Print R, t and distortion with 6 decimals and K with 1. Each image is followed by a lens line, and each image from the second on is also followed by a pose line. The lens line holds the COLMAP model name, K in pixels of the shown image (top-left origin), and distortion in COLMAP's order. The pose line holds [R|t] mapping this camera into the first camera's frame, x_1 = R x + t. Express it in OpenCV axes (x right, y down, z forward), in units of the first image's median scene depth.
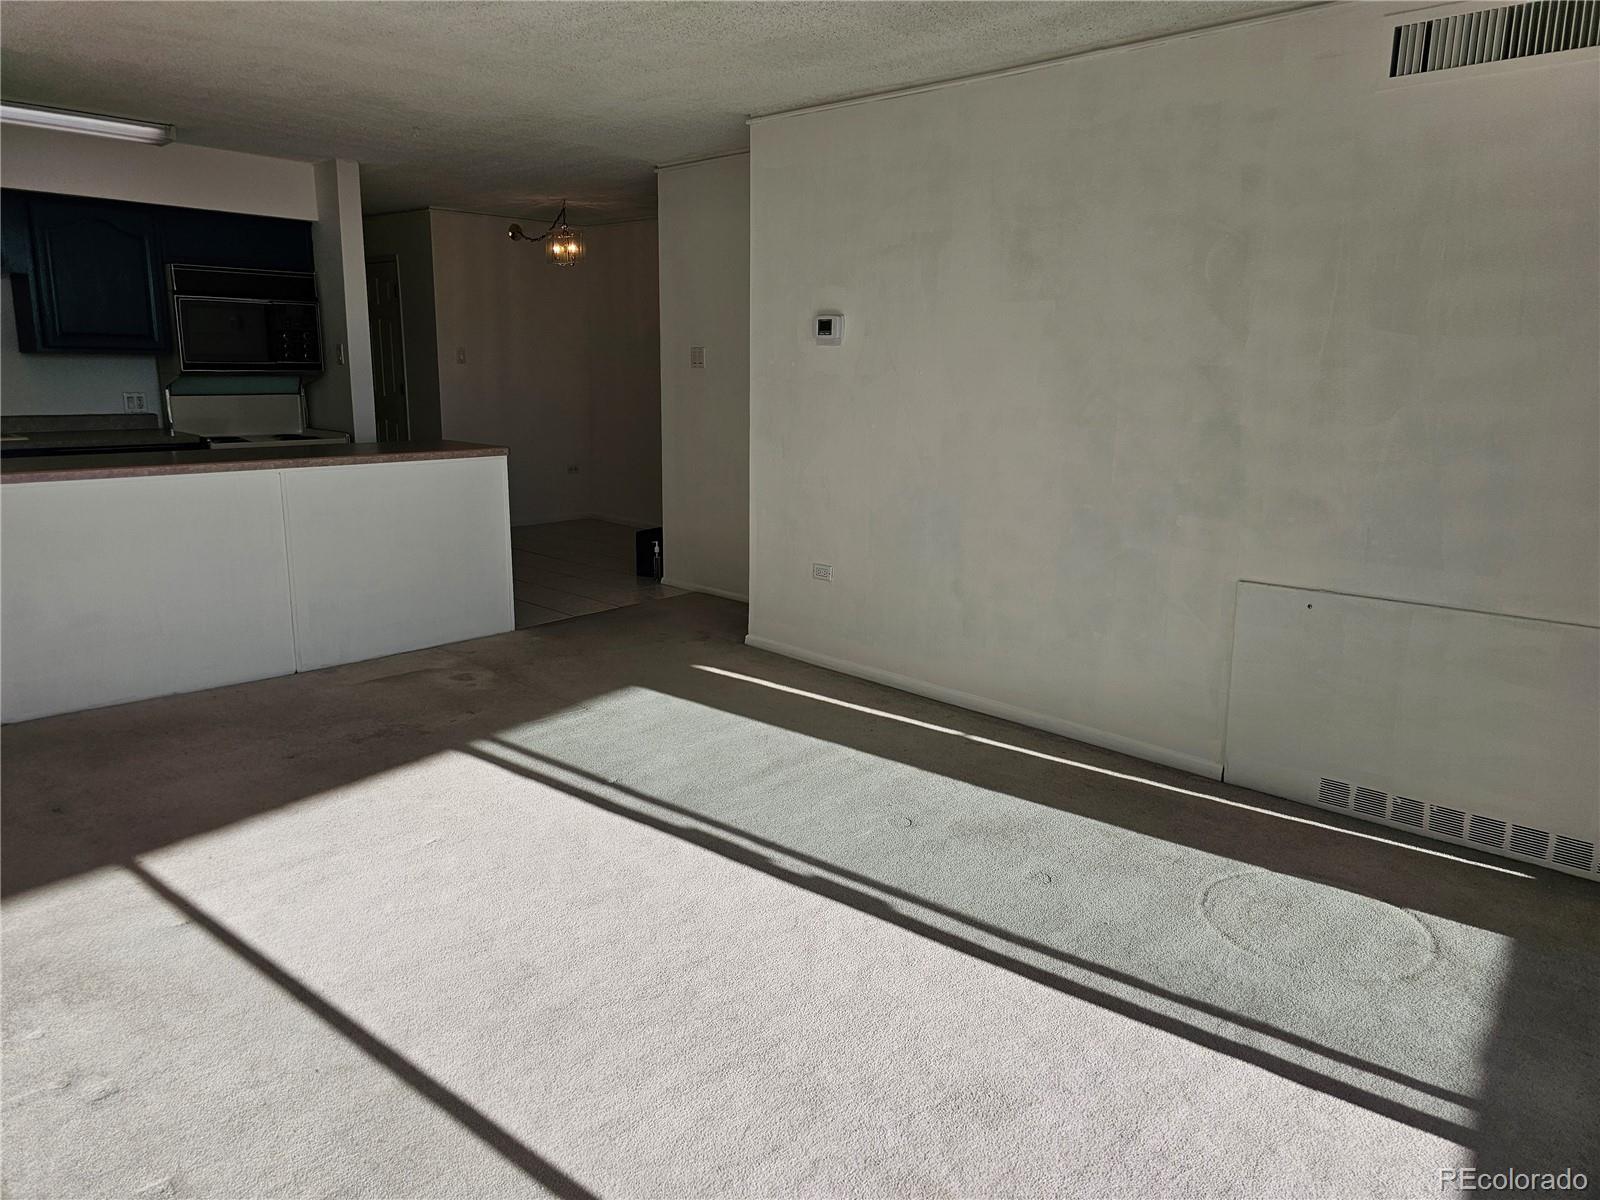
lens RADIAL K [[1069.4, 0, 781.1], [0, 1069.4, 580.0], [0, 0, 1]] dist [0.069450, -0.065318]
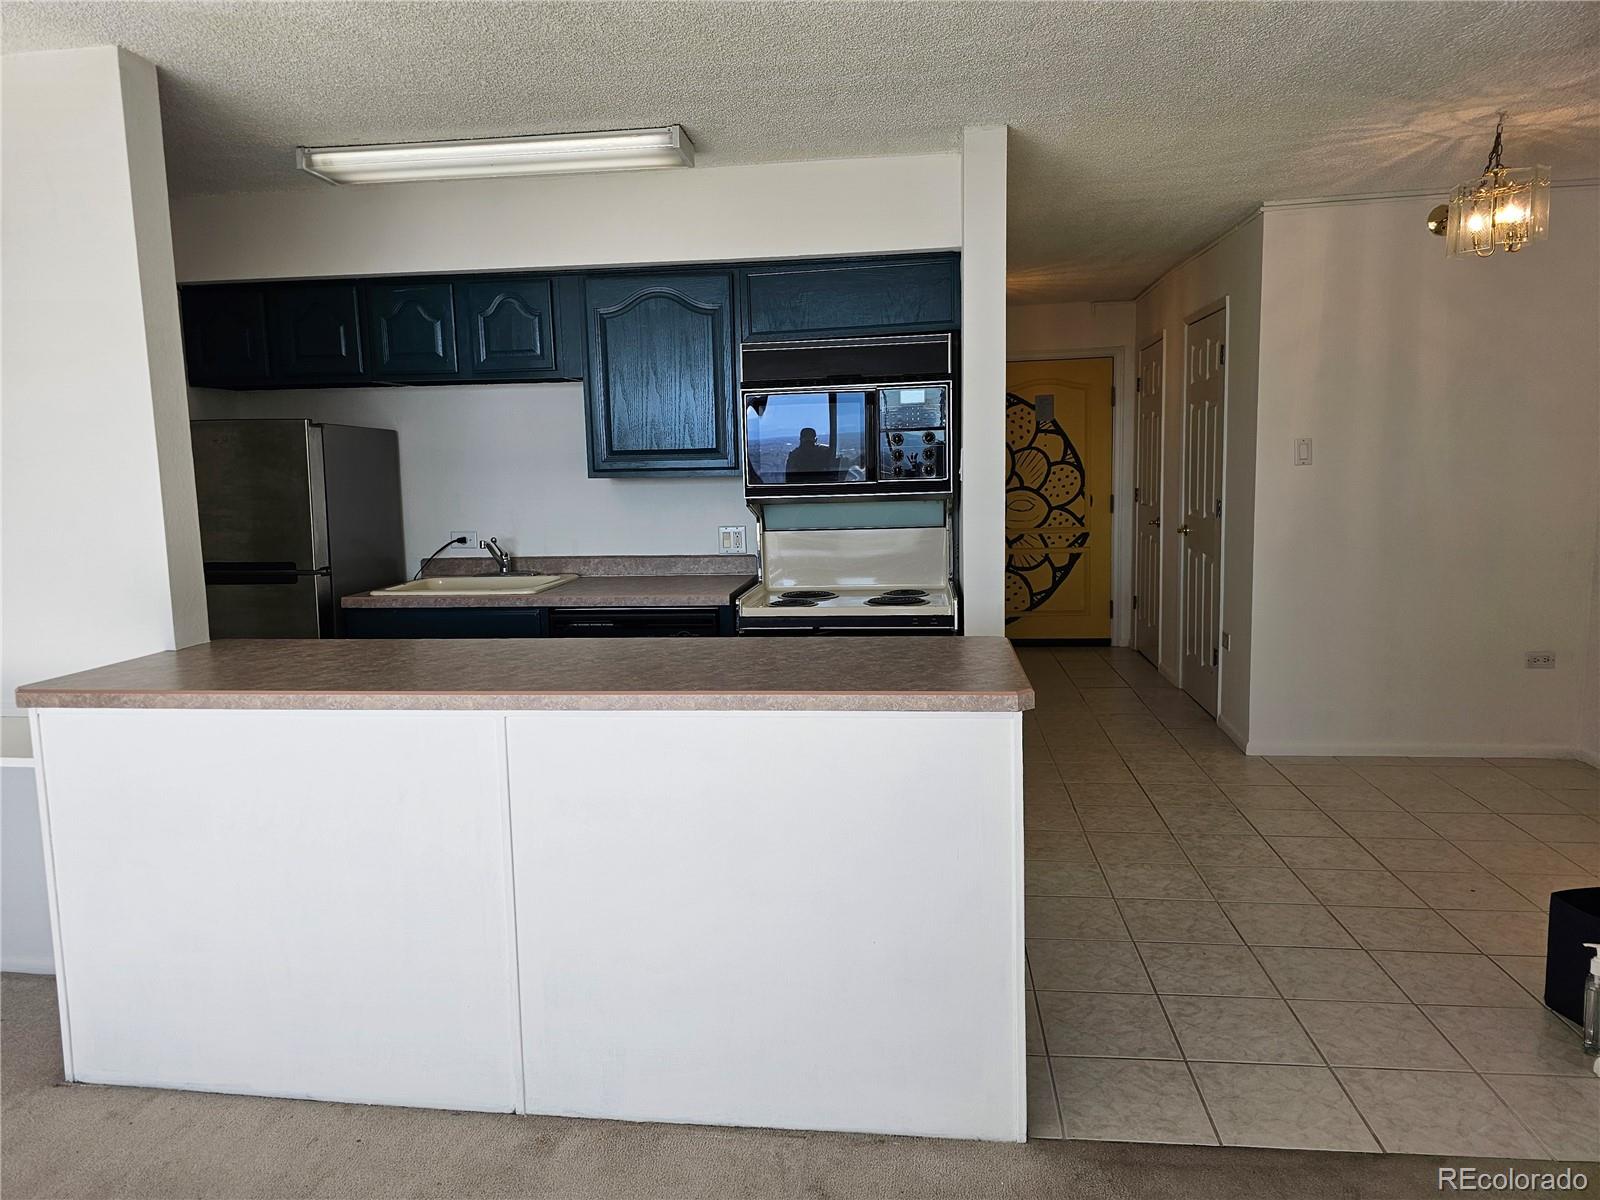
lens RADIAL K [[1069.4, 0, 784.7], [0, 1069.4, 588.7], [0, 0, 1]] dist [0.069450, -0.065318]
pose [[0.595803, 0.066163, -0.800400, 0.006040], [-0.127920, 0.991696, -0.013246, -0.131514], [0.792878, 0.110280, 0.599319, 0.629113]]
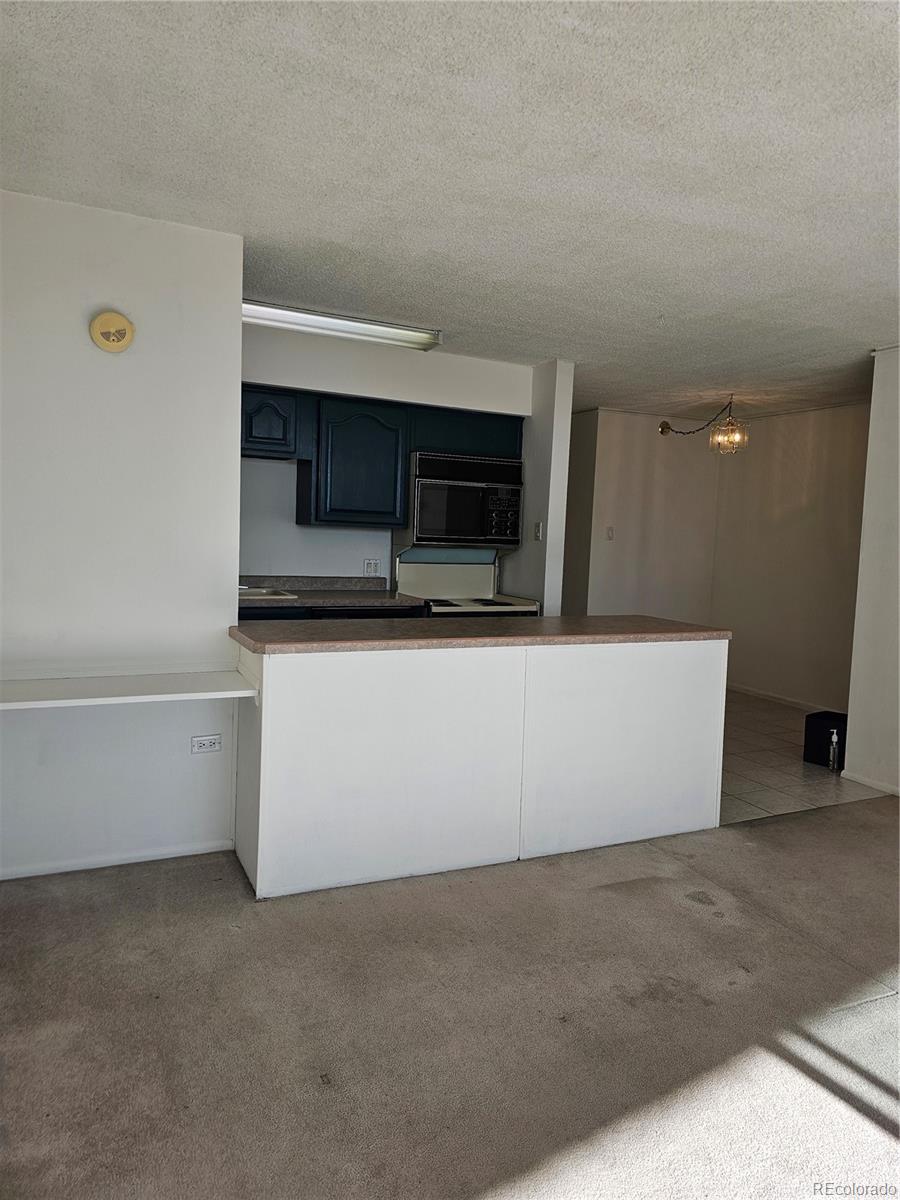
lens RADIAL K [[802.1, 0, 464.6], [0, 802.1, 588.0], [0, 0, 1]] dist [0.069450, -0.065318]
pose [[0.940698, 0.048400, -0.335776, -0.216786], [-0.094079, 0.988168, -0.121131, -0.048145], [0.325940, 0.145538, 0.934121, 0.235143]]
